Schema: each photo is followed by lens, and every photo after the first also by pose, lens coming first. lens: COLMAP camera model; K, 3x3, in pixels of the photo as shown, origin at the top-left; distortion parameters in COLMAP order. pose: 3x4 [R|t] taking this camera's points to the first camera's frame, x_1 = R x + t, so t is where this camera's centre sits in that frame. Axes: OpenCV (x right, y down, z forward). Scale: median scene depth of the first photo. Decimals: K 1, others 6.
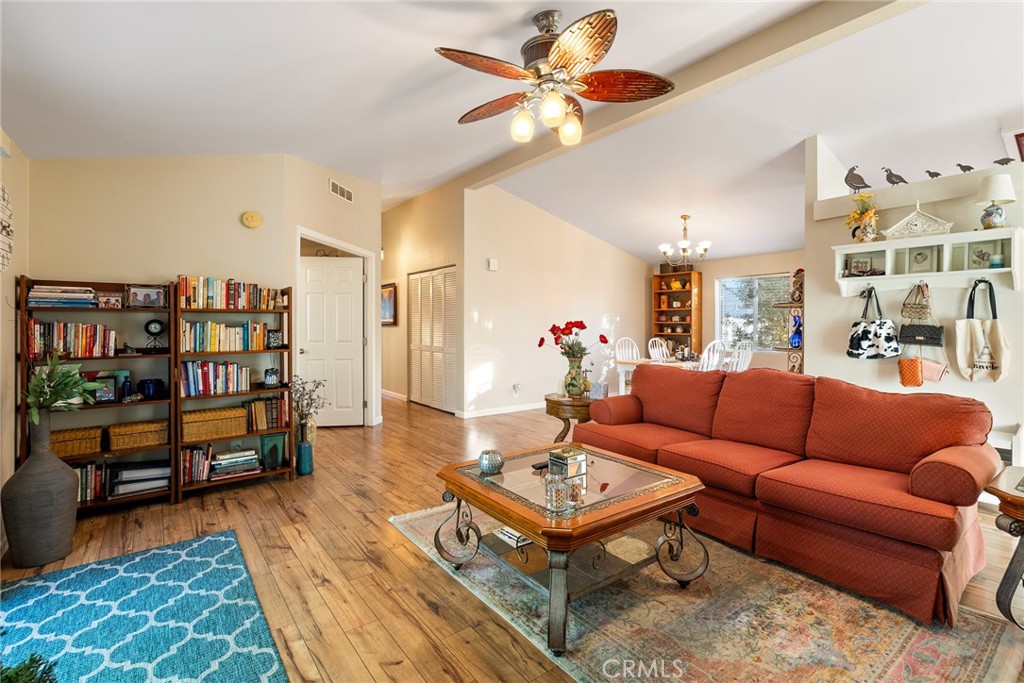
lens RADIAL K [[473.3, 0, 512.8], [0, 473.3, 321.1], [0, 0, 1]] dist [0.000160, 0.000514]
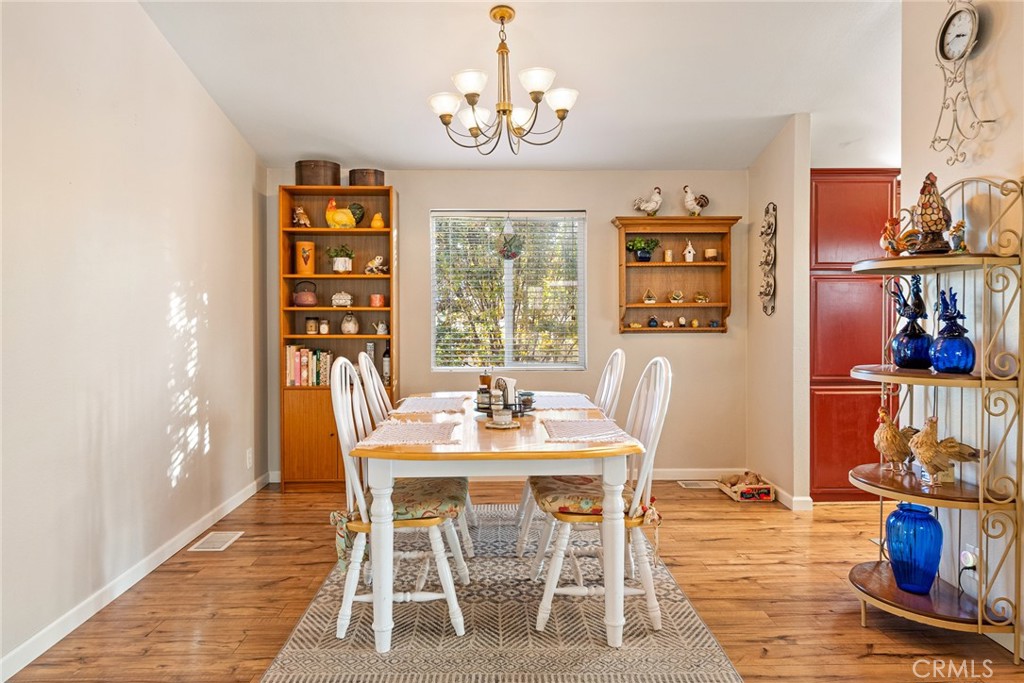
lens RADIAL K [[656.0, 0, 512.6], [0, 656.0, 319.2], [0, 0, 1]] dist [0.013572, -0.000190]
pose [[0.576122, -0.011364, 0.817284, -0.076210], [-0.001428, 0.999888, 0.014909, 0.008093], [-0.817362, -0.009756, 0.576042, 1.252046]]
